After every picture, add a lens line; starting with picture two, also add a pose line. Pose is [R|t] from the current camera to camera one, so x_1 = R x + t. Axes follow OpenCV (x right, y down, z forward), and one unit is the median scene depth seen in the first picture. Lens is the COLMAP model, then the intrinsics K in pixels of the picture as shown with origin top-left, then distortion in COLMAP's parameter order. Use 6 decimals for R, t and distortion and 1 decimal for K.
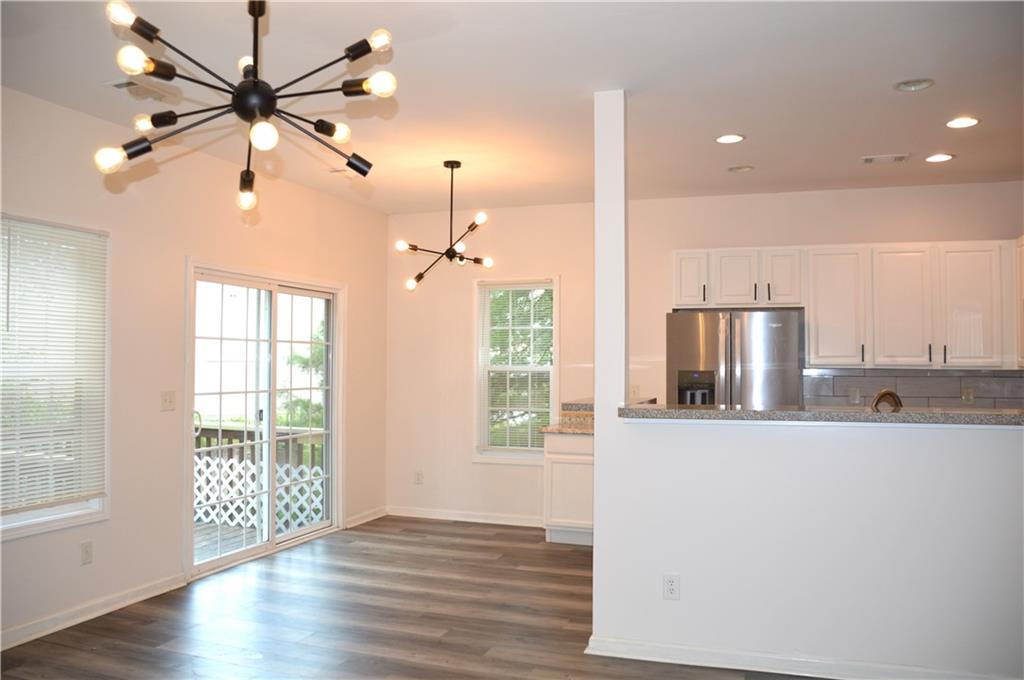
lens RADIAL K [[816.5, 0, 514.9], [0, 816.5, 339.3], [0, 0, 1]] dist [-0.147869, 0.092955]
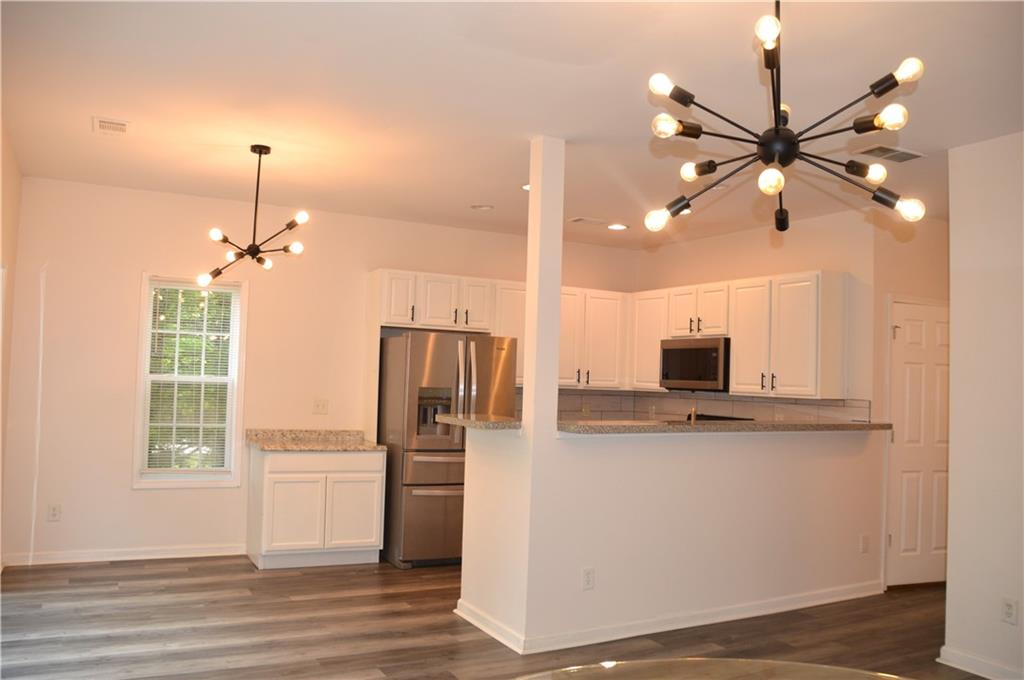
lens RADIAL K [[816.5, 0, 512.1], [0, 816.5, 339.1], [0, 0, 1]] dist [-0.147869, 0.092955]
pose [[0.668936, 0.053885, 0.741364, -0.527445], [-0.047749, 0.998424, -0.029486, 0.002018], [-0.741785, -0.015675, 0.670455, 0.213252]]
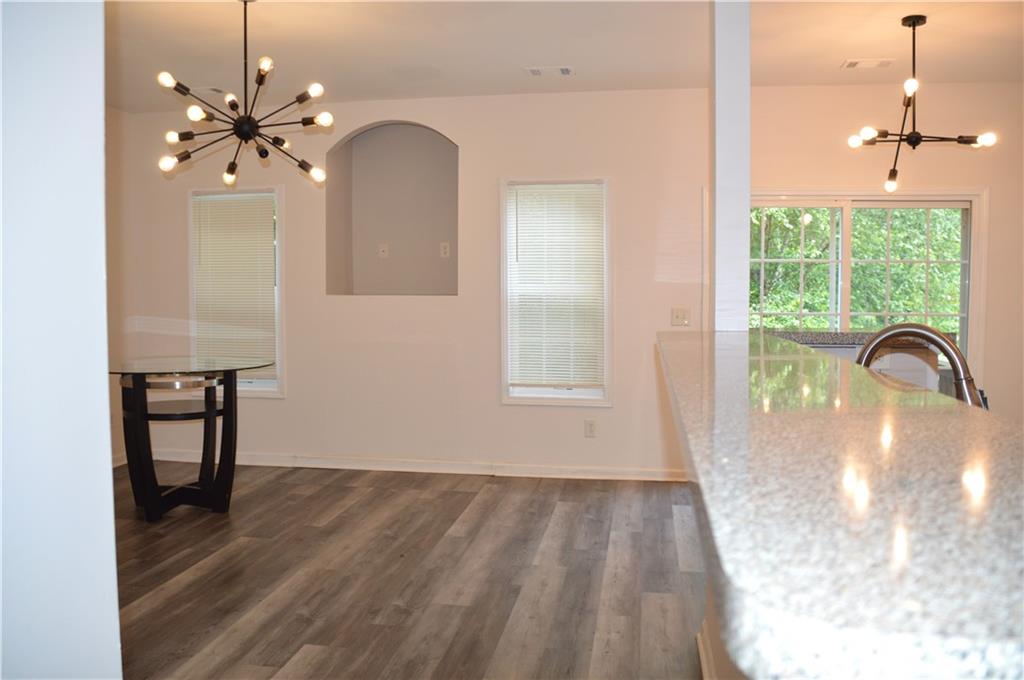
lens RADIAL K [[816.5, 0, 511.4], [0, 816.5, 339.9], [0, 0, 1]] dist [-0.147869, 0.092955]
pose [[0.182921, 0.056635, -0.981495, 0.587857], [0.022510, 0.997836, 0.061773, 0.029309], [0.982870, -0.033393, 0.181251, 0.487387]]
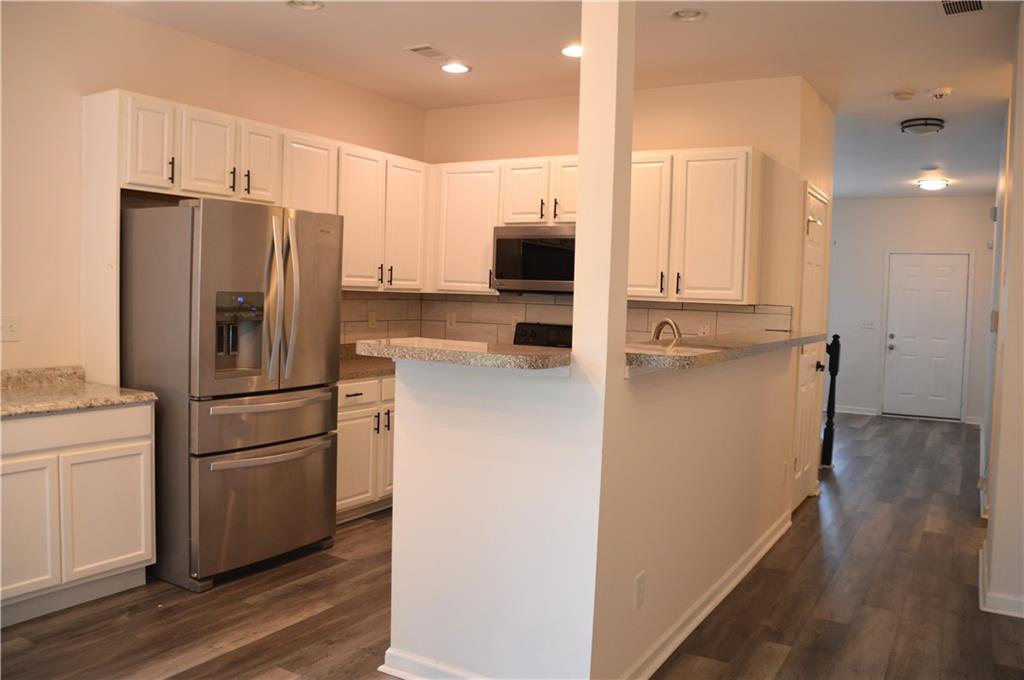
lens RADIAL K [[816.5, 0, 513.2], [0, 816.5, 336.9], [0, 0, 1]] dist [-0.147869, 0.092955]
pose [[0.192555, -0.052870, 0.979861, -0.380007], [-0.053891, 0.996471, 0.064356, 0.021956], [-0.979805, -0.065198, 0.189026, 0.686485]]
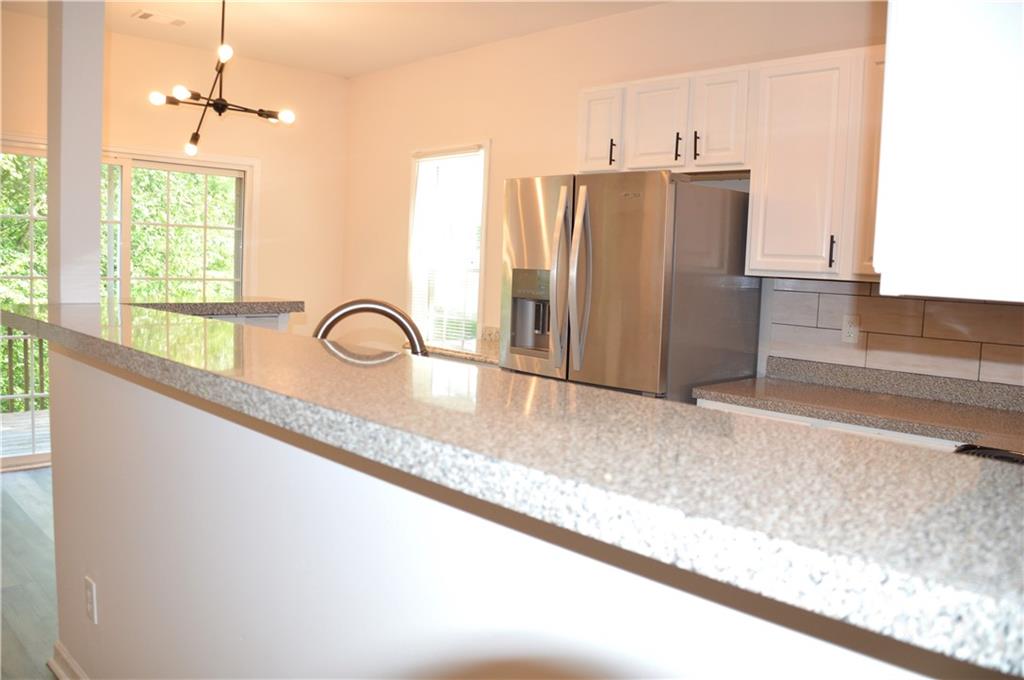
lens RADIAL K [[816.5, 0, 512.3], [0, 816.5, 341.0], [0, 0, 1]] dist [-0.147869, 0.092955]
pose [[0.897620, 0.072698, -0.434734, 0.509823], [-0.026234, 0.993368, 0.111949, 0.024282], [0.439989, -0.089083, 0.893574, 0.433190]]
